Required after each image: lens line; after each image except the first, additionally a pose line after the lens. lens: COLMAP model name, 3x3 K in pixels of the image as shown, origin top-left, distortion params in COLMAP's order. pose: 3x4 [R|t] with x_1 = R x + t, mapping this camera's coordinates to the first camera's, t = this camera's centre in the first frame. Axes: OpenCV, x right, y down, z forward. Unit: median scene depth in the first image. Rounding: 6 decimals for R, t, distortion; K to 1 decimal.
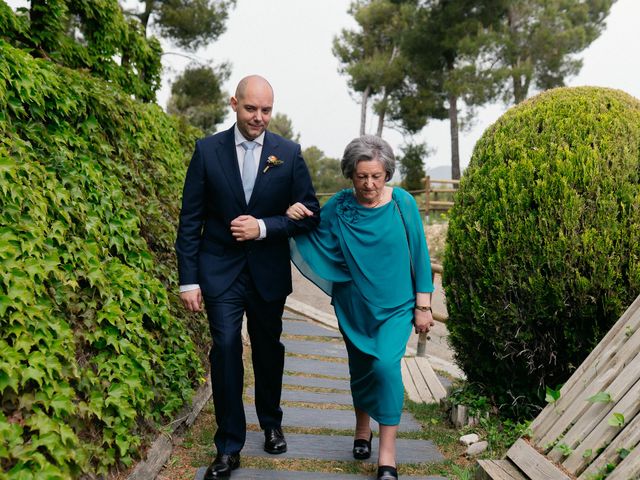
lens RADIAL K [[695.0, 0, 320.0], [0, 695.0, 240.0], [0, 0, 1]] dist [-0.055850, 0.042360]
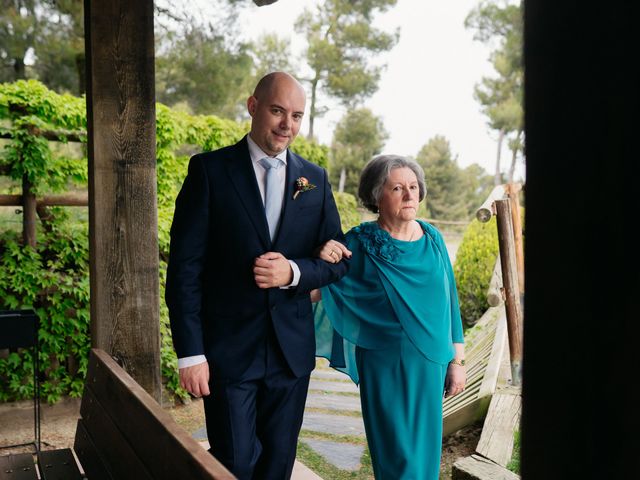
lens RADIAL K [[695.0, 0, 320.0], [0, 695.0, 240.0], [0, 0, 1]] dist [-0.055850, 0.042360]
pose [[0.973002, 0.005959, -0.230721, 0.047704], [-0.011095, 0.999719, -0.020970, -0.009064], [0.230531, 0.022964, 0.972794, -0.216760]]
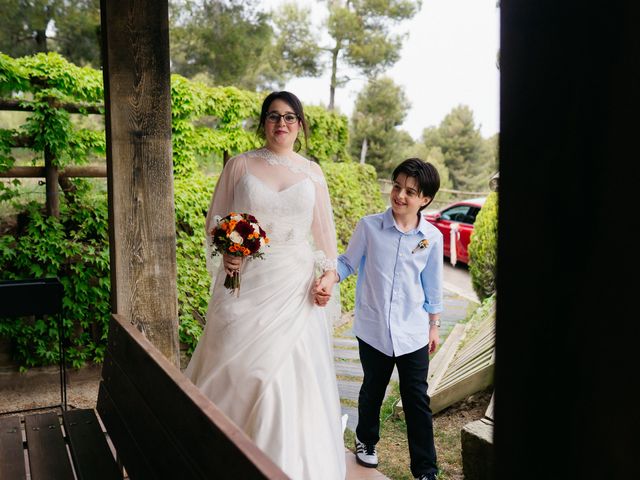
lens RADIAL K [[693.8, 0, 319.6], [0, 693.8, 248.5], [0, 0, 1]] dist [-0.059021, 0.046430]
pose [[0.965049, 0.018059, -0.261446, 0.049949], [-0.009685, 0.999399, 0.033283, -0.008694], [0.261890, -0.029587, 0.964644, -0.218713]]
